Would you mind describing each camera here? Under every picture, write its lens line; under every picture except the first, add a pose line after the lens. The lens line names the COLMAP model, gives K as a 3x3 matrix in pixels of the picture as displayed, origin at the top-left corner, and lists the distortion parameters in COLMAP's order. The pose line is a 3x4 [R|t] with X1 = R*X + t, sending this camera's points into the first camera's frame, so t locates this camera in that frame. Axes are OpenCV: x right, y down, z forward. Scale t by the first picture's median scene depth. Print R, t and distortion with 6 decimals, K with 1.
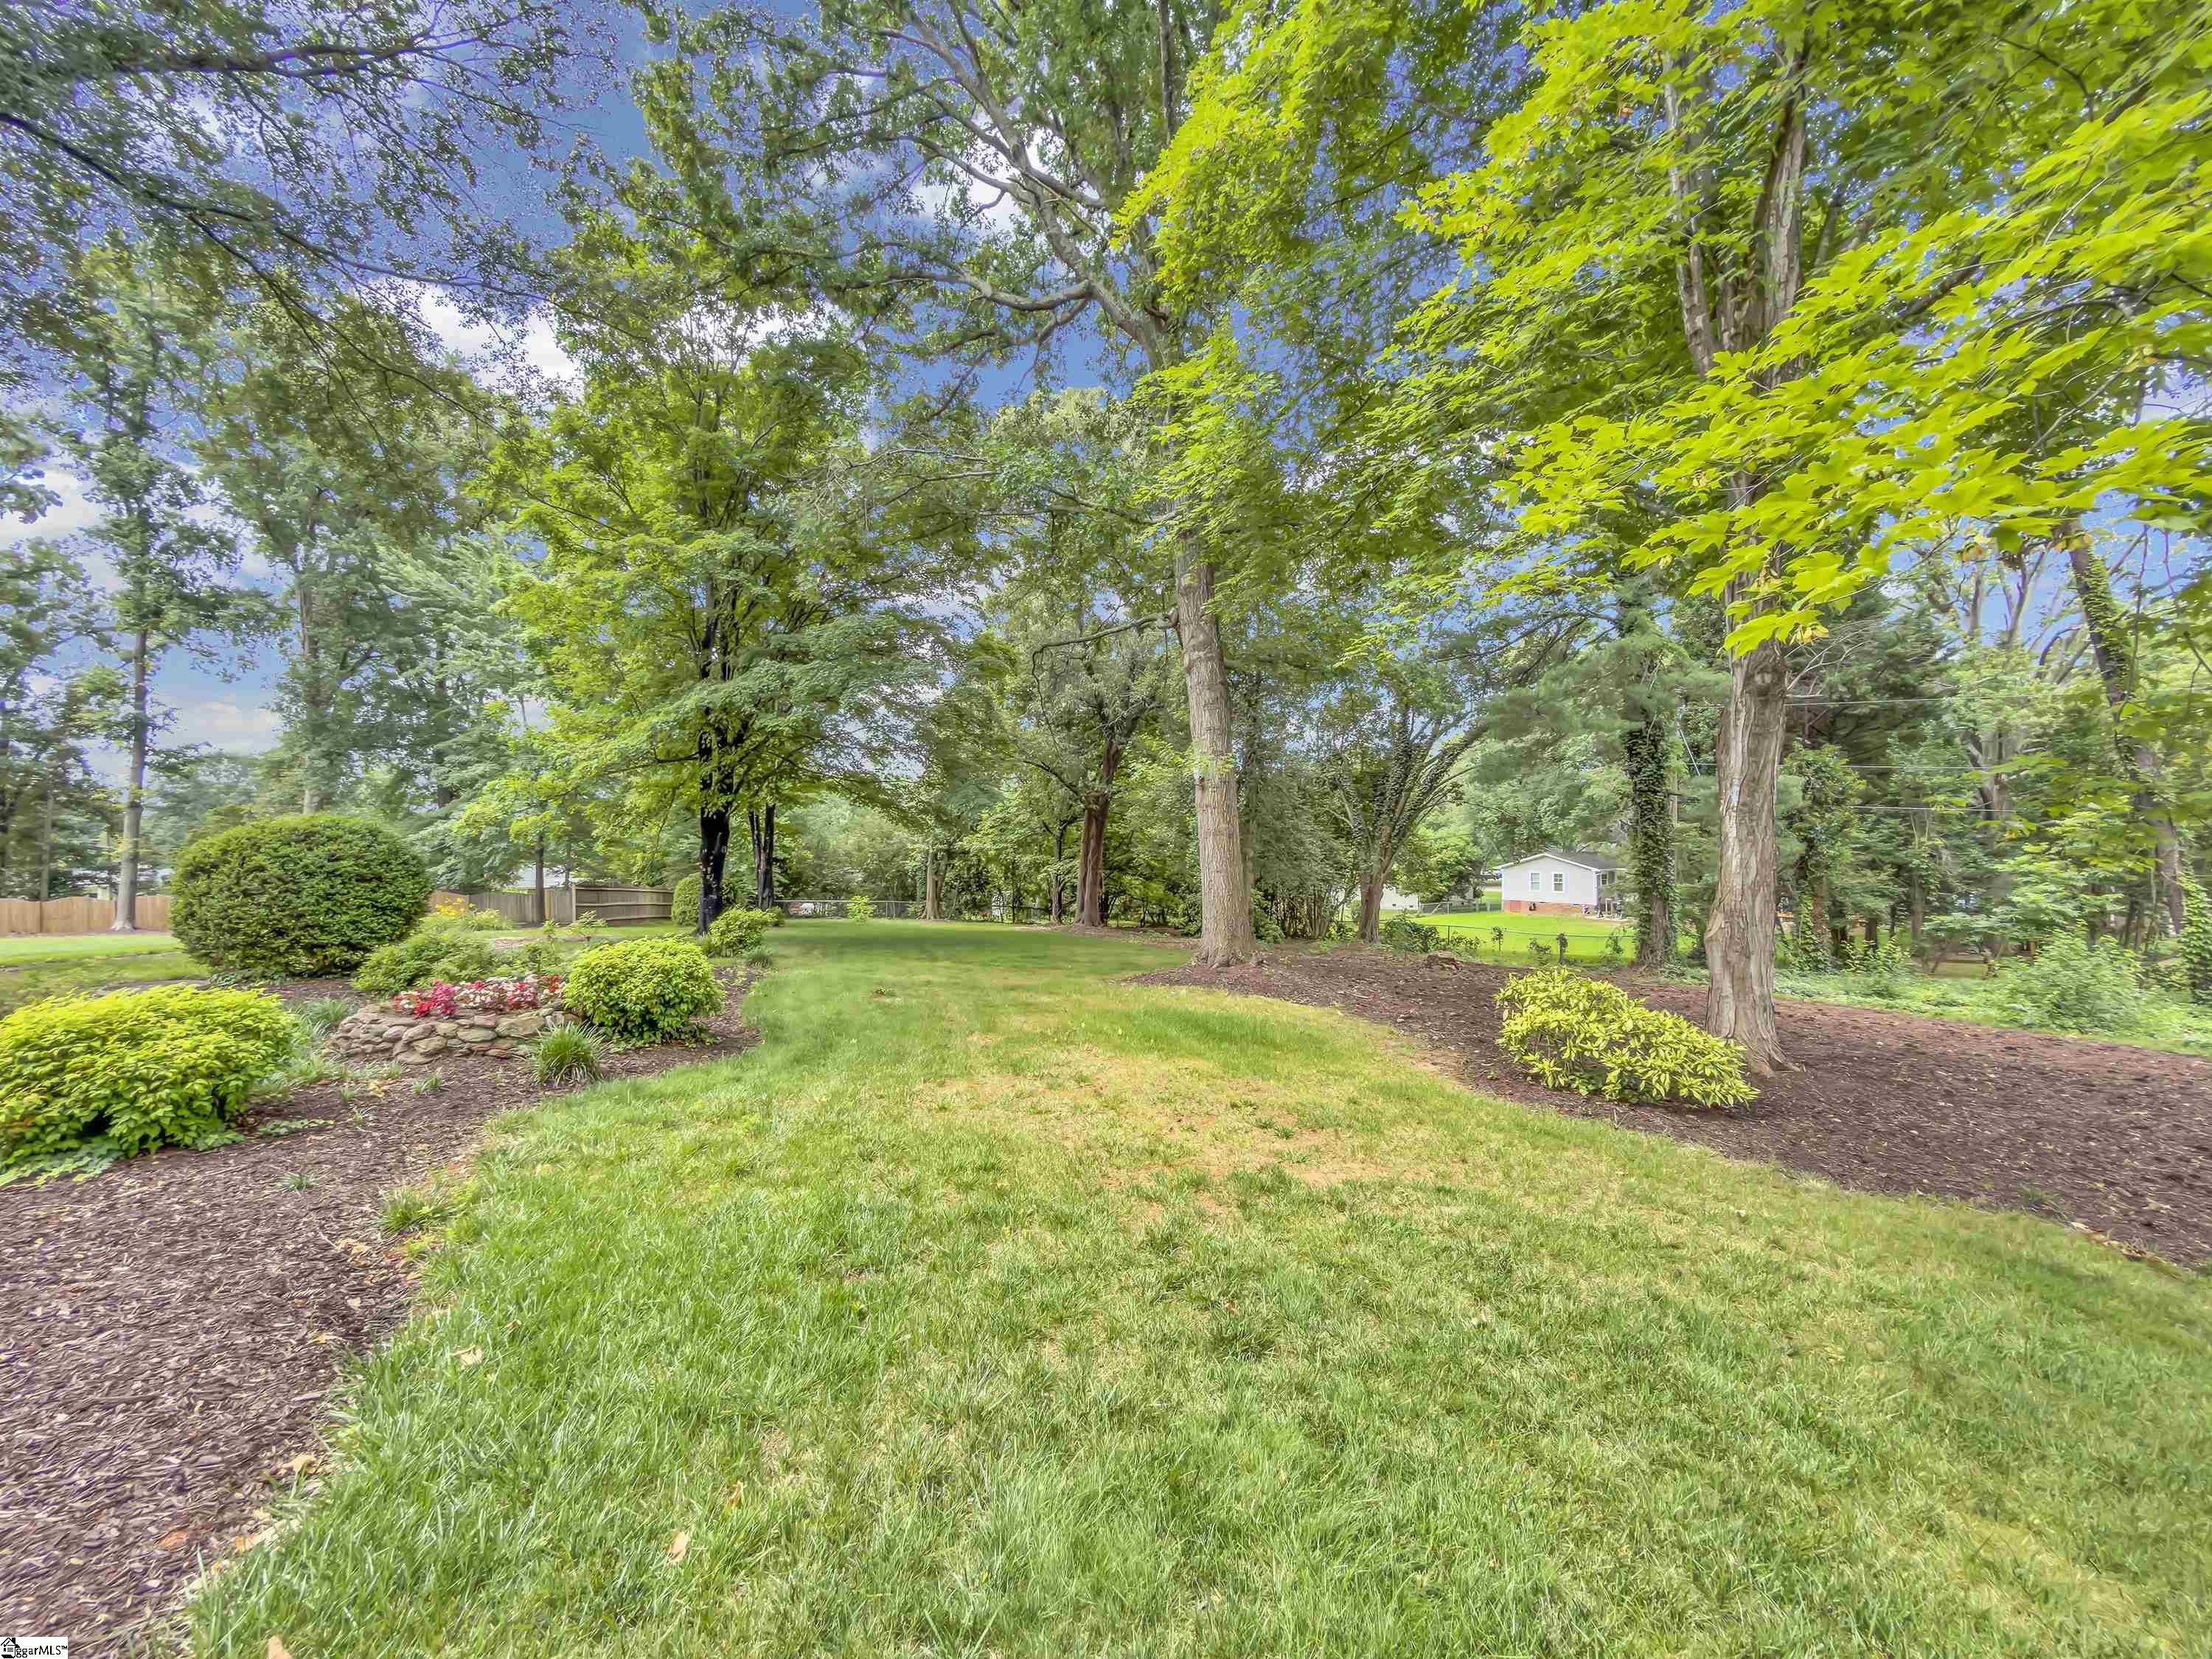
lens RADIAL K [[885.1, 0, 1105.1], [0, 885.1, 833.0], [0, 0, 1]] dist [0.000399, 0.000004]
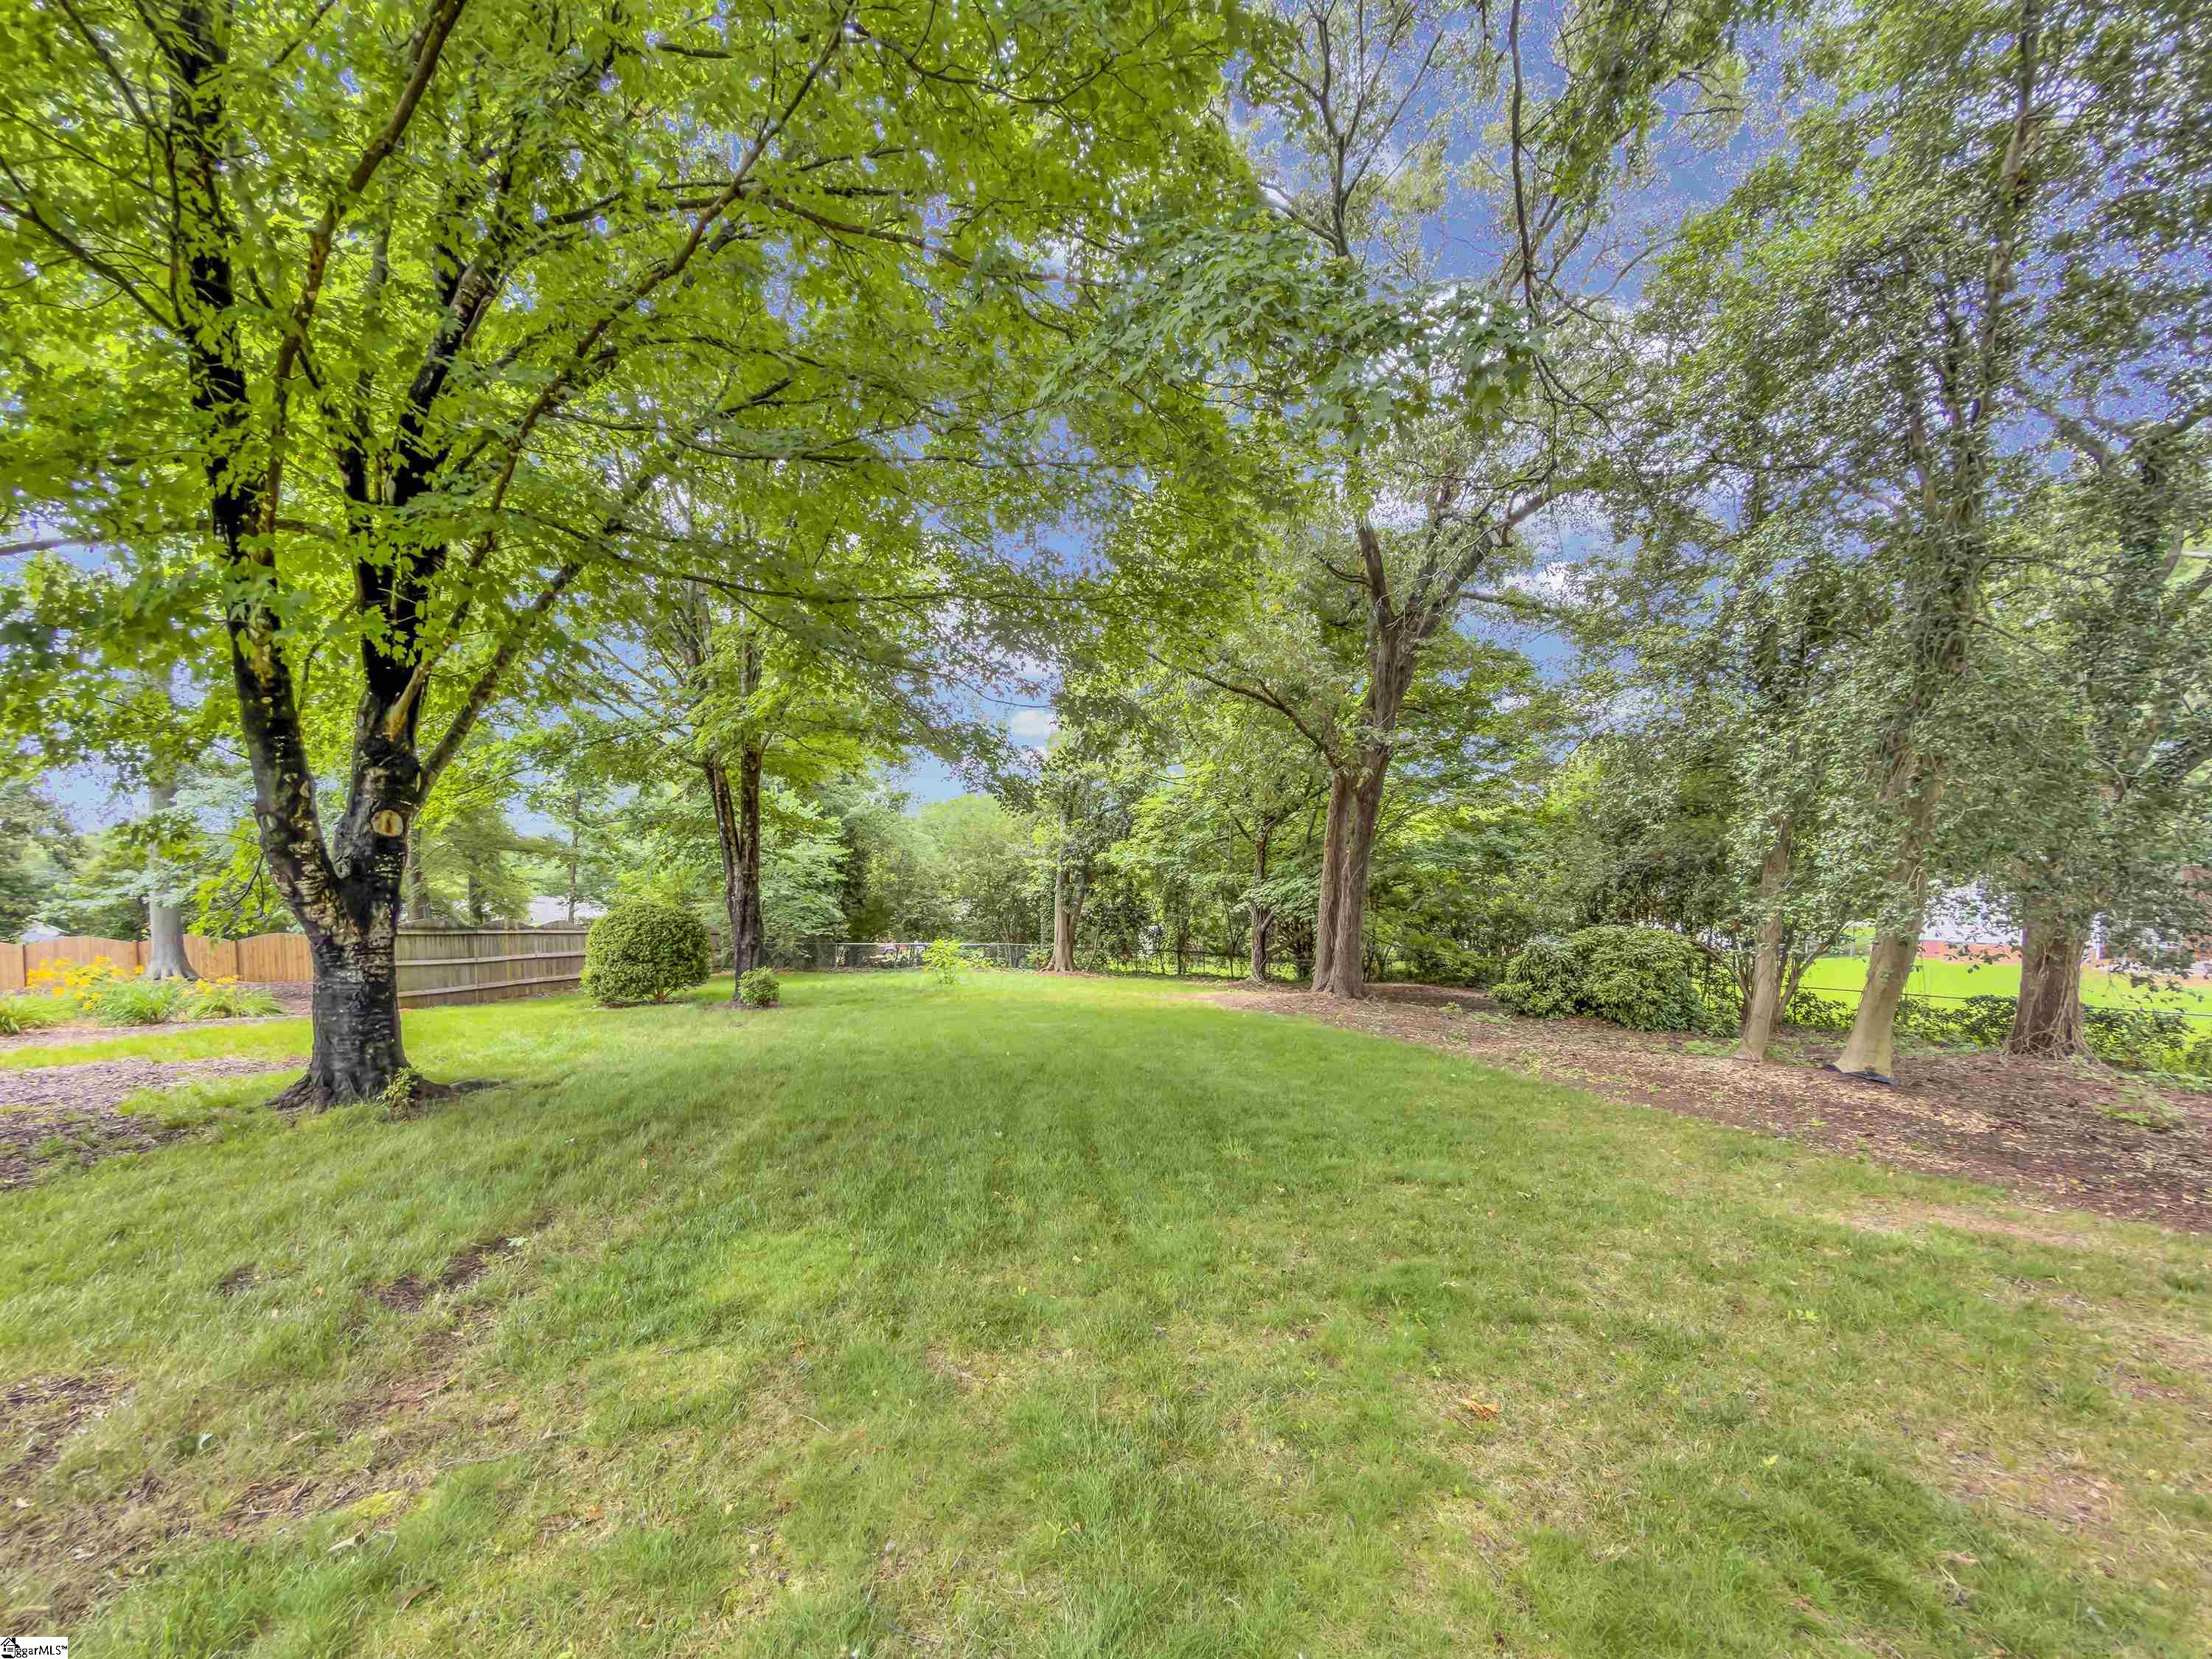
lens RADIAL K [[885.1, 0, 1105.5], [0, 885.1, 837.2], [0, 0, 1]] dist [0.000399, 0.000004]
pose [[0.989991, -0.014394, -0.140395, -0.070446], [0.009963, 0.999431, -0.032212, 0.018614], [0.140779, 0.030491, 0.989571, 0.352180]]
